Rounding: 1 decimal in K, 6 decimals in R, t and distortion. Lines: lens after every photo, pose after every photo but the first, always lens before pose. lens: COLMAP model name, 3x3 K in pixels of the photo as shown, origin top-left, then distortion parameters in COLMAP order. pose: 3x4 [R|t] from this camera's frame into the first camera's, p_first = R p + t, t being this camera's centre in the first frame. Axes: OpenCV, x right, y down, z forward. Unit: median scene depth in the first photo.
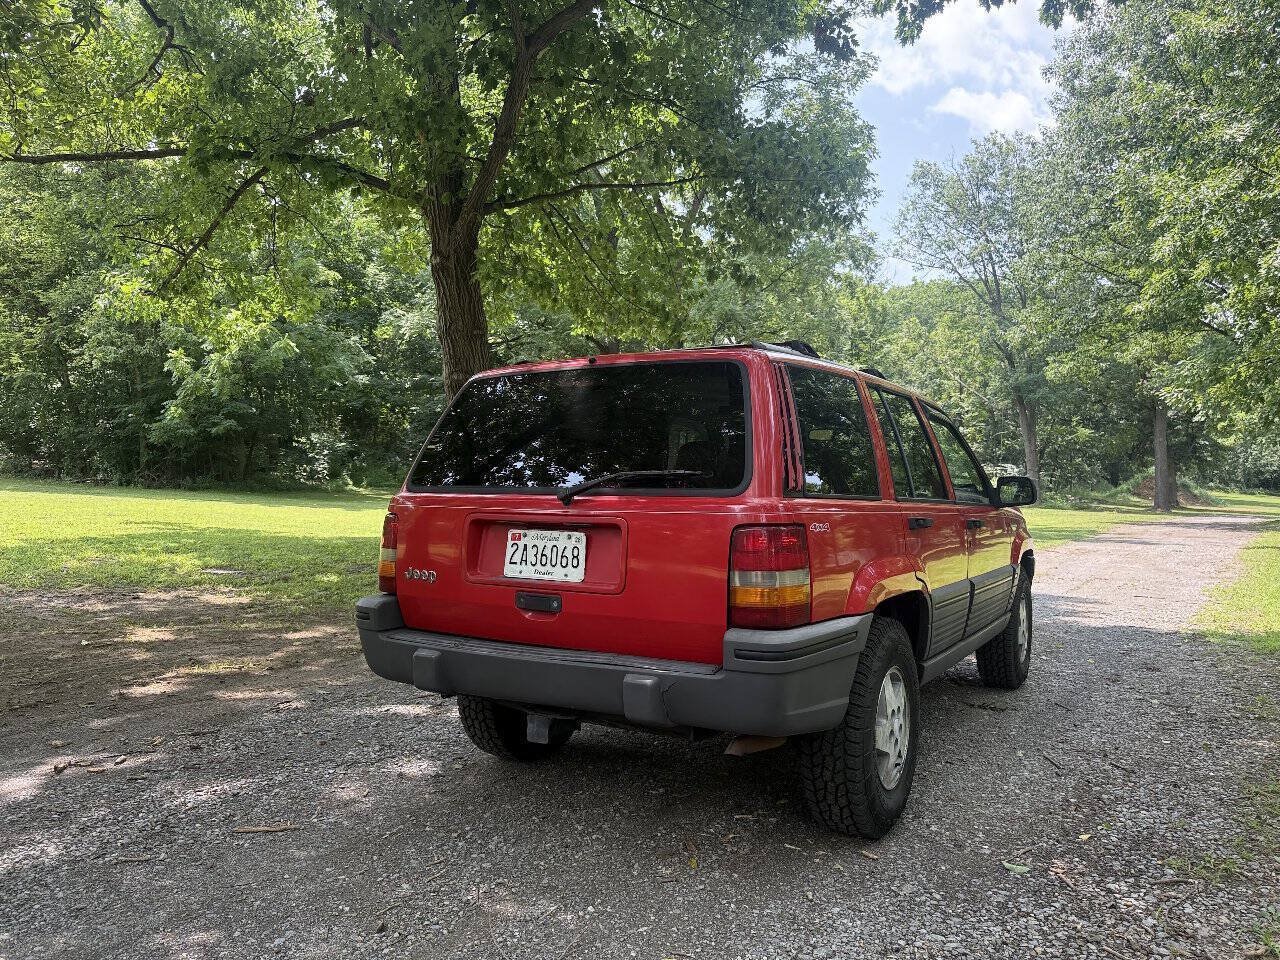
lens RADIAL K [[896.0, 0, 636.2], [0, 896.0, 488.4], [0, 0, 1]] dist [0.038117, -0.052327]
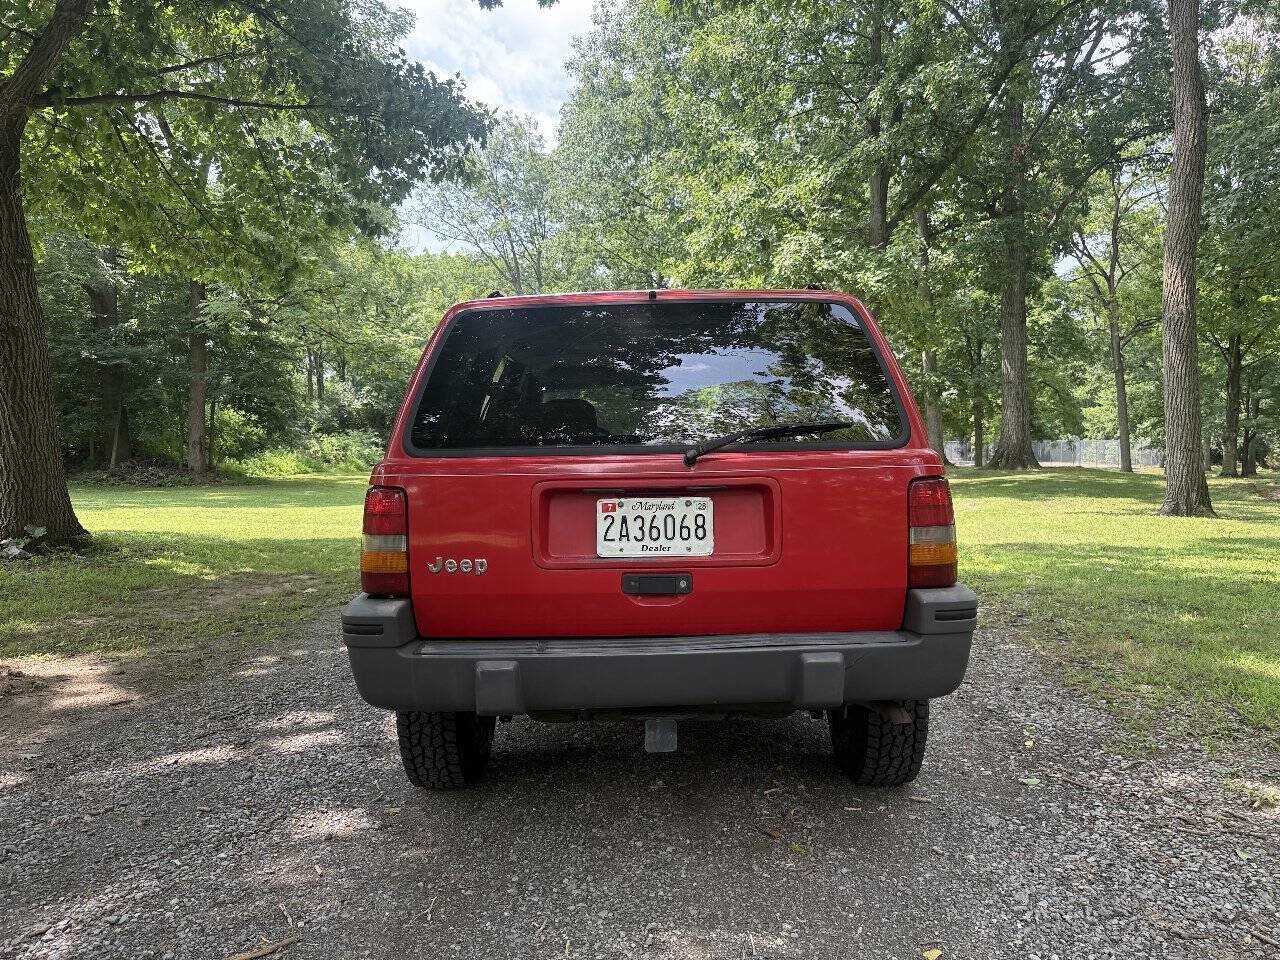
lens RADIAL K [[896.0, 0, 640.0], [0, 896.0, 486.9], [0, 0, 1]] dist [0.038117, -0.052327]
pose [[0.859119, -0.041797, 0.510067, -0.518501], [0.025039, 0.998899, 0.039680, 0.004004], [-0.511163, -0.021318, 0.859219, 0.289159]]
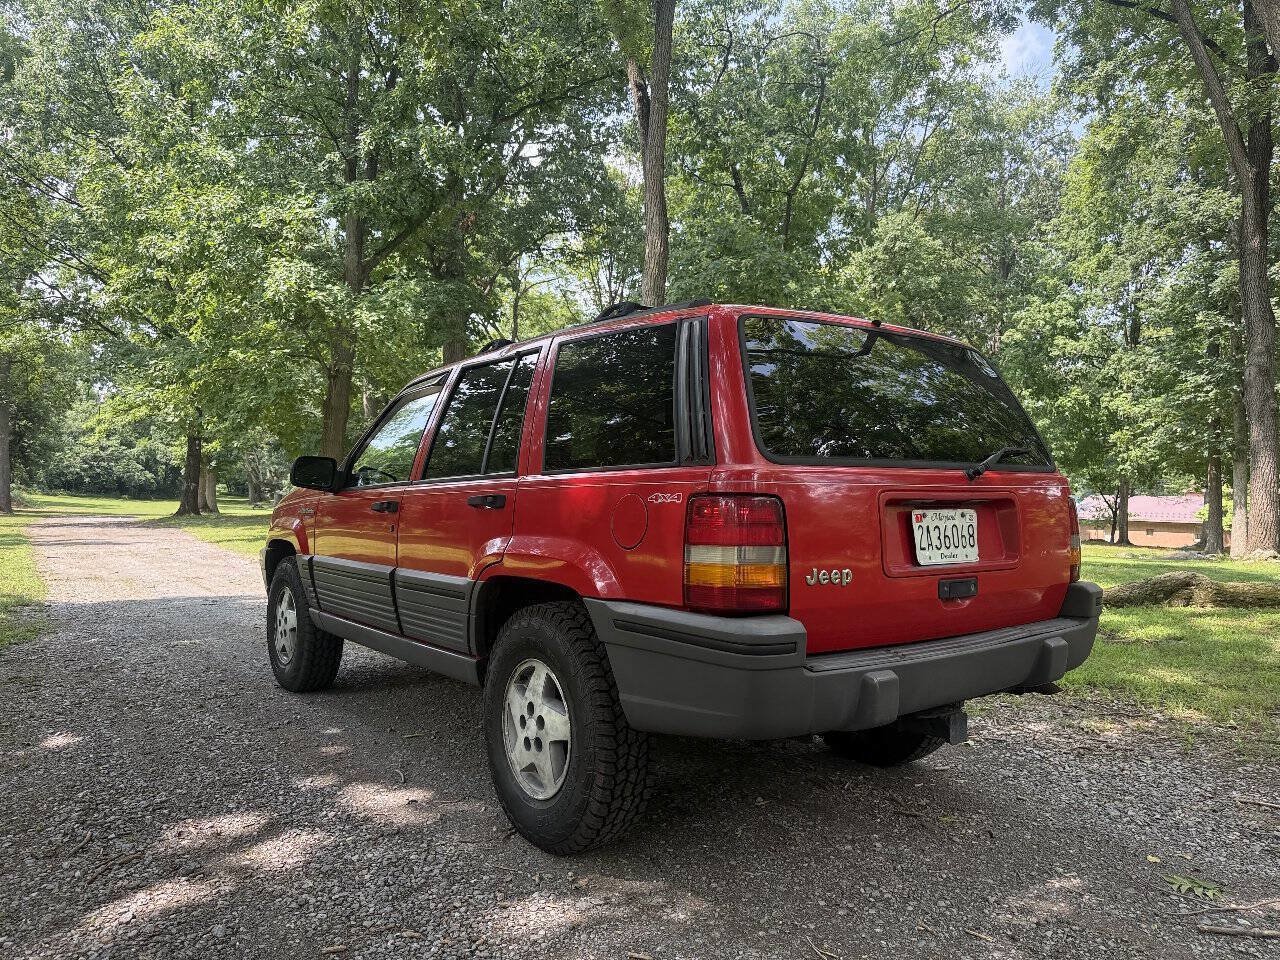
lens RADIAL K [[896.0, 0, 644.6], [0, 896.0, 490.8], [0, 0, 1]] dist [0.038117, -0.052327]
pose [[0.361293, 0.001041, 0.932452, -1.030336], [-0.001838, 0.999998, -0.000404, 0.028285], [-0.932451, -0.001568, 0.361294, 0.928646]]
